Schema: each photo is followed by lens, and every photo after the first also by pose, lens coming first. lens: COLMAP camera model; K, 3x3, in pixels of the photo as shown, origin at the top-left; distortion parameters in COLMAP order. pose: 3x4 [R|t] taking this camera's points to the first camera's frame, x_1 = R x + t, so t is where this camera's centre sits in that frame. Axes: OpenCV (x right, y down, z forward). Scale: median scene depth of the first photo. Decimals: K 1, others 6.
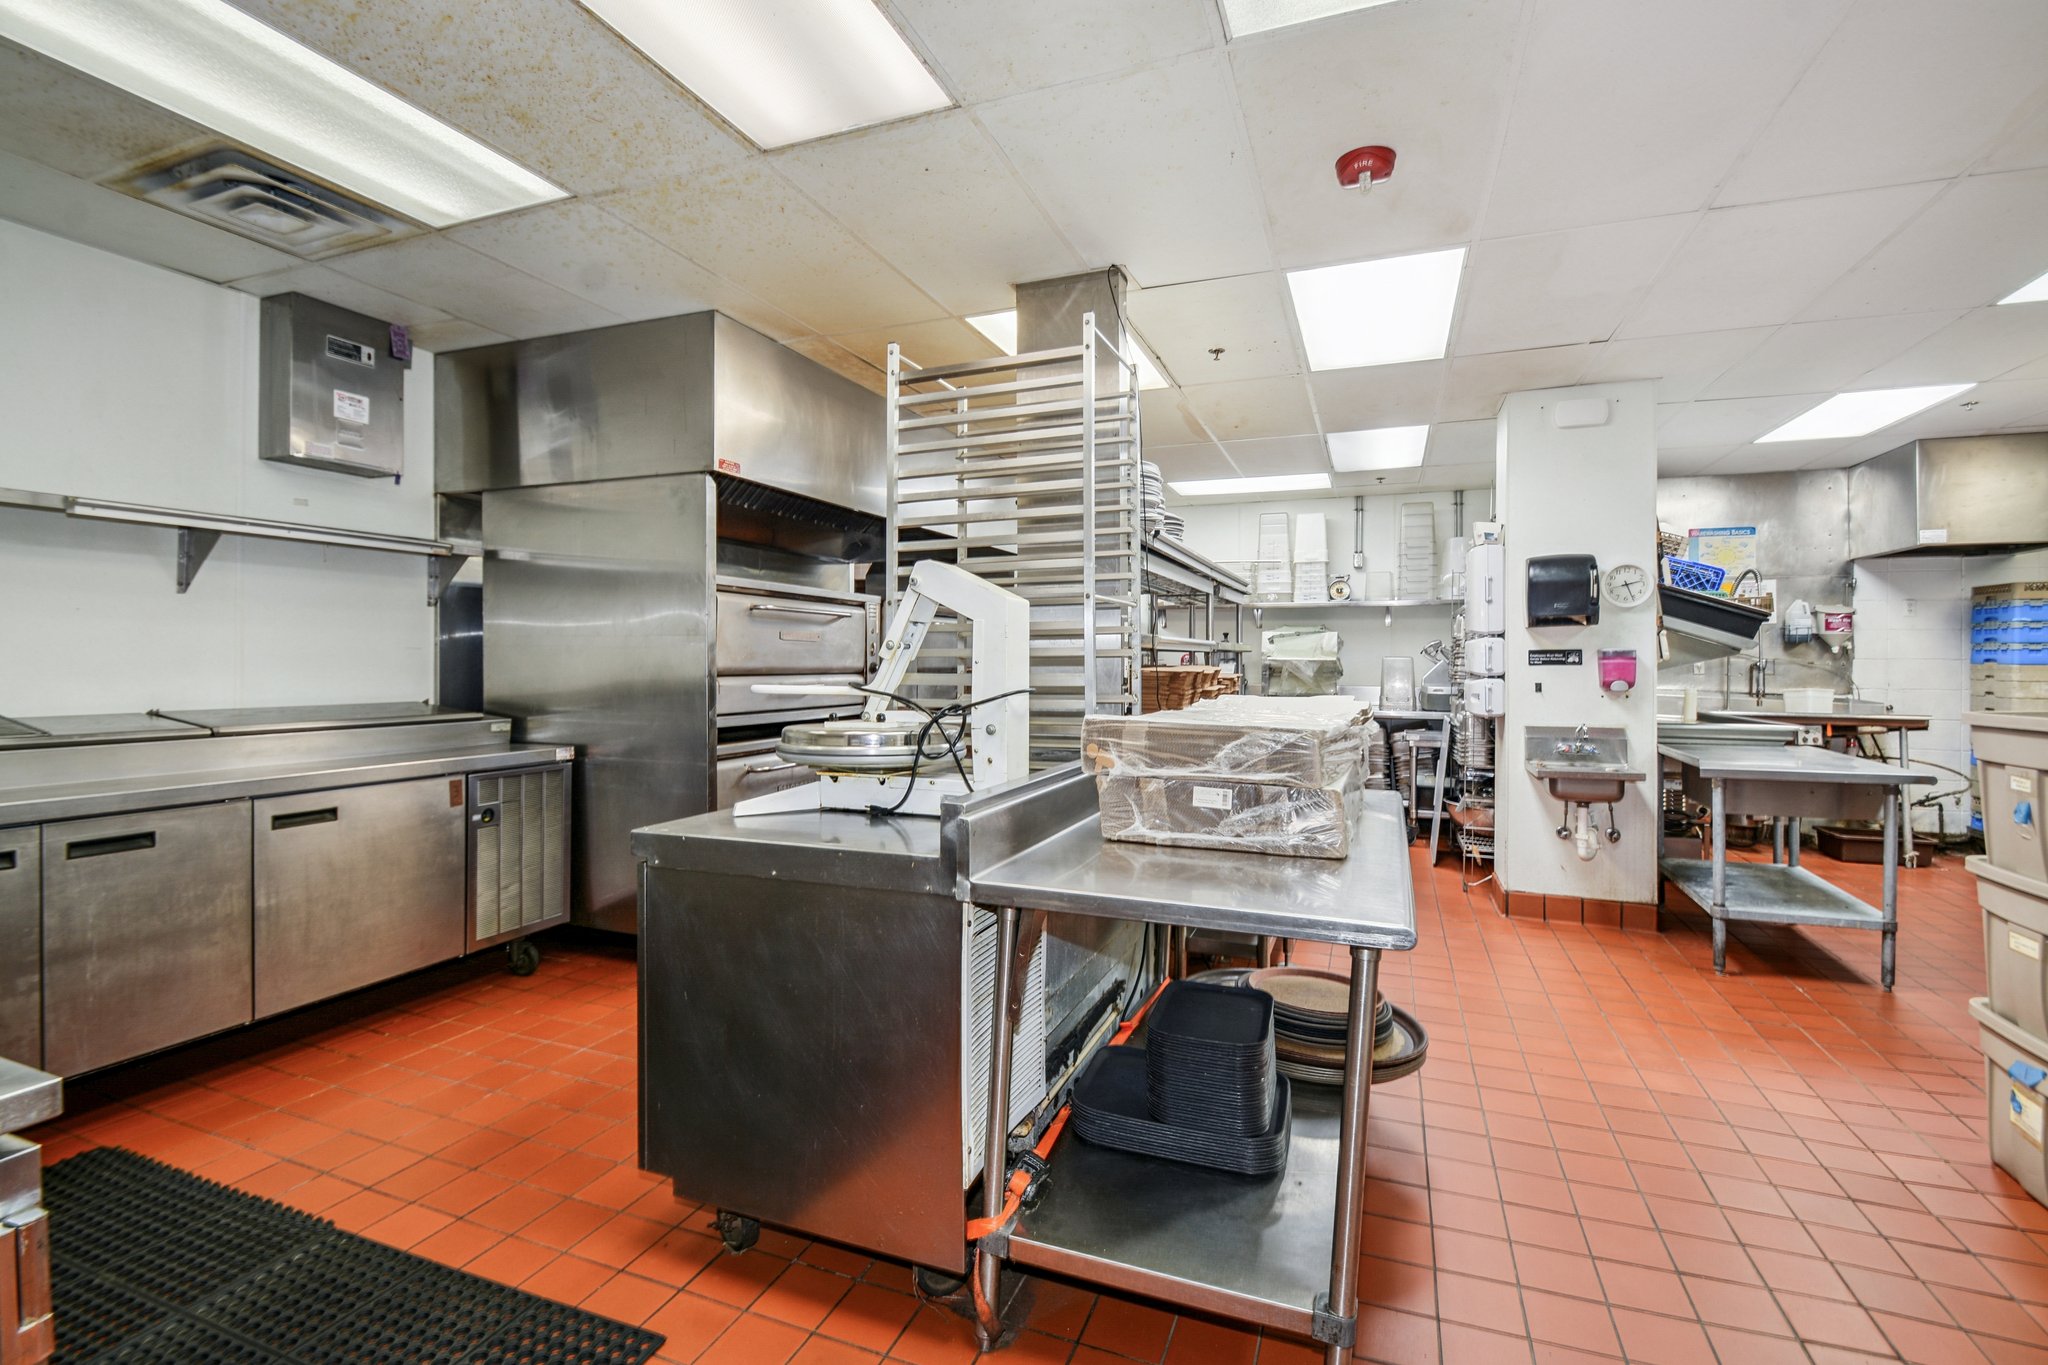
lens RADIAL K [[922.0, 0, 1035.1], [0, 922.0, 642.3], [0, 0, 1]] dist [-0.013638, -0.000409]
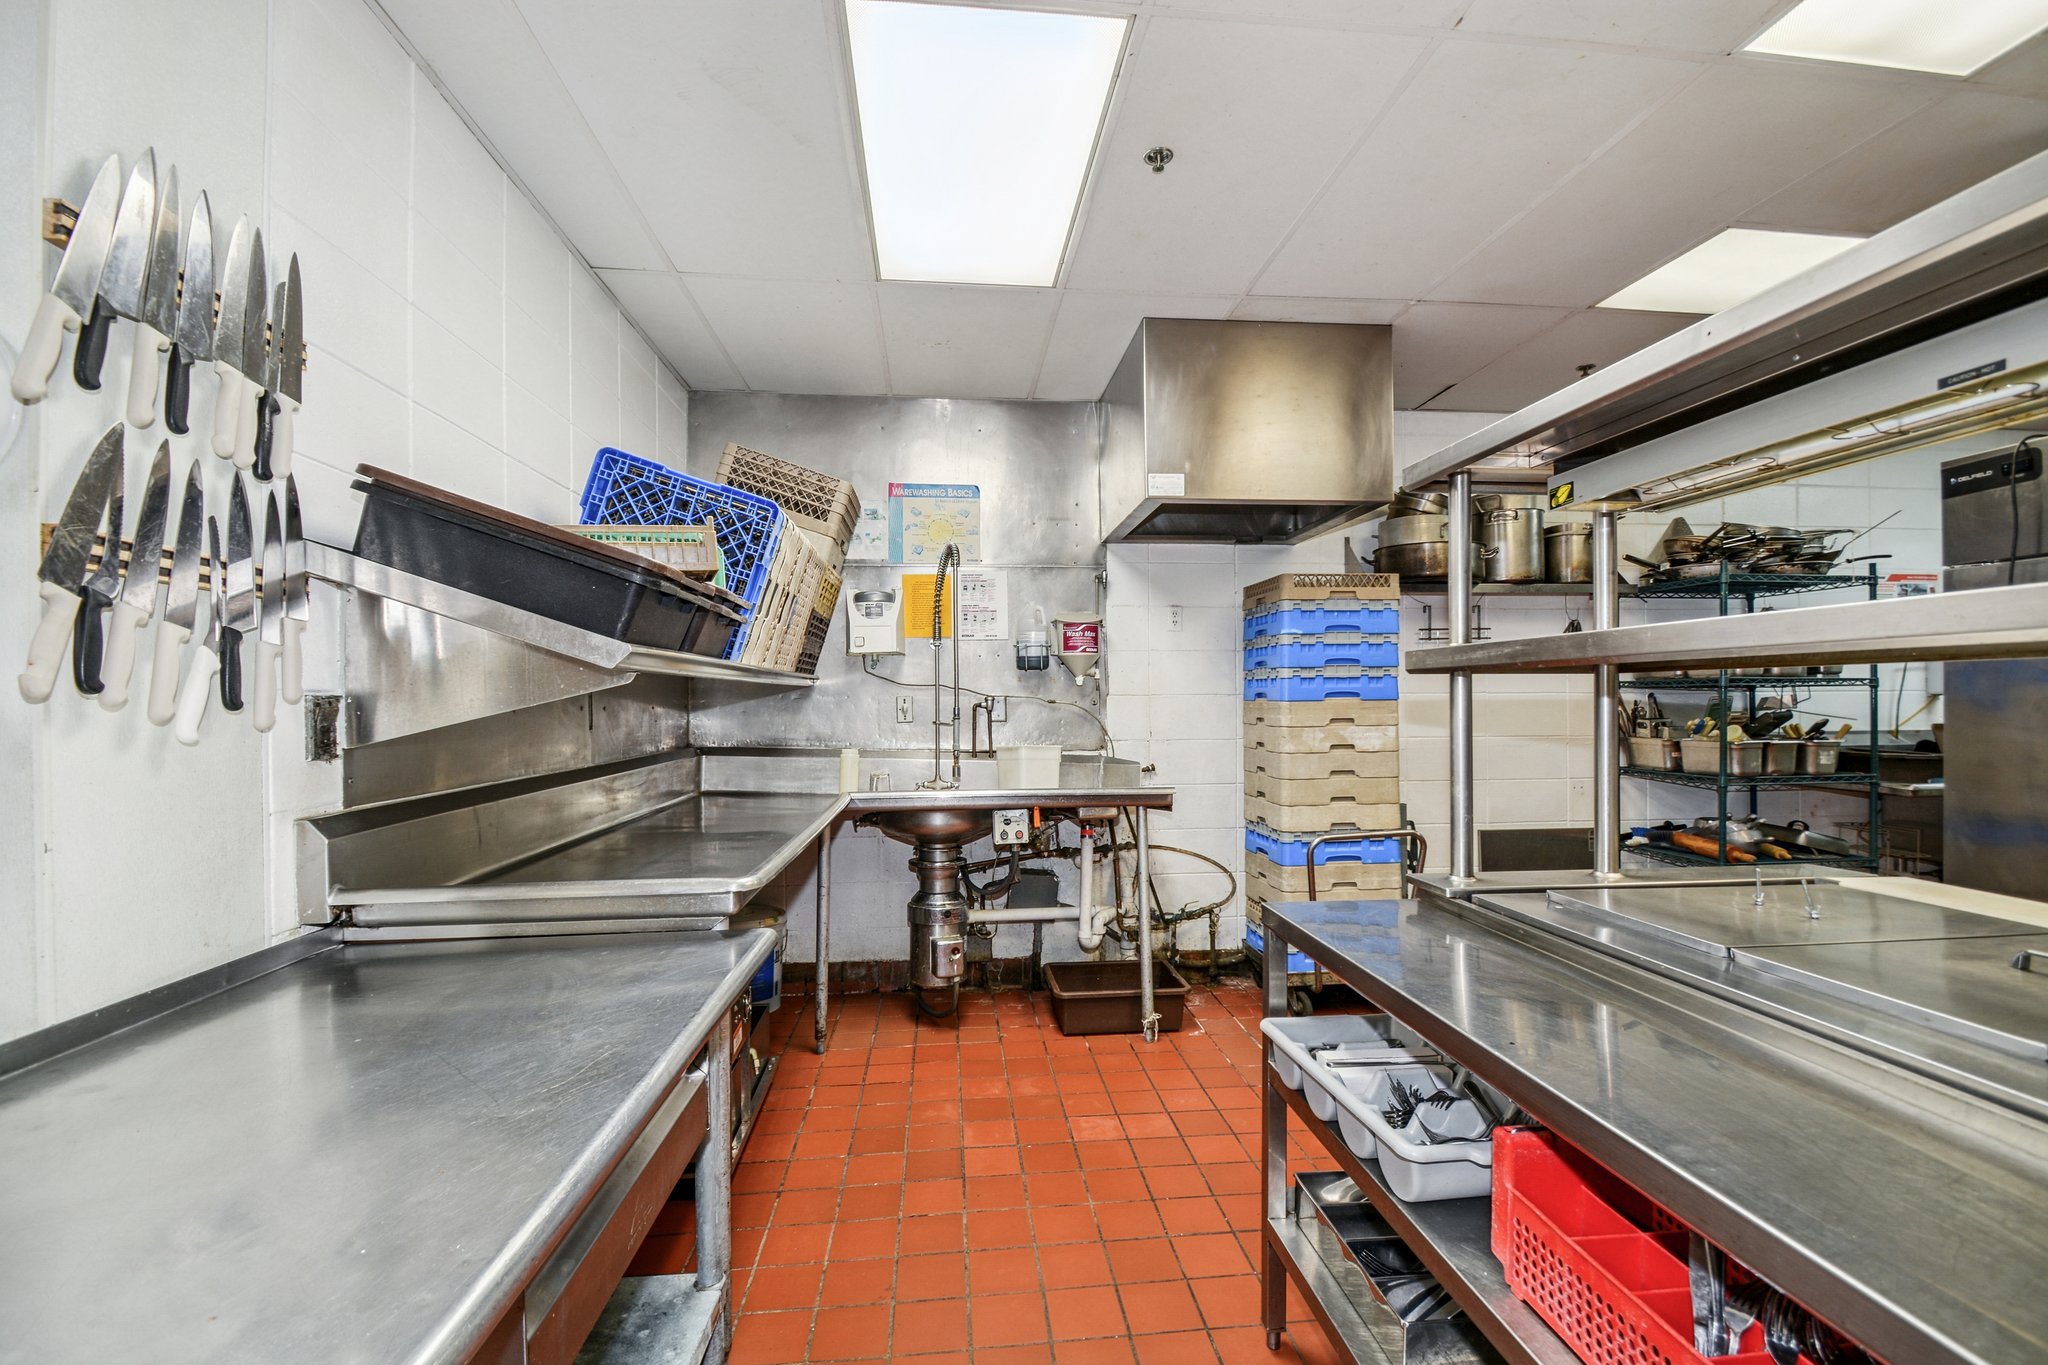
lens RADIAL K [[922.0, 0, 1024.8], [0, 922.0, 693.6], [0, 0, 1]] dist [-0.013638, -0.000409]
pose [[0.890005, -0.002327, 0.455945, 0.592483], [0.000814, 0.999993, 0.003515, 0.016135], [-0.455950, -0.002757, 0.890001, 0.479511]]
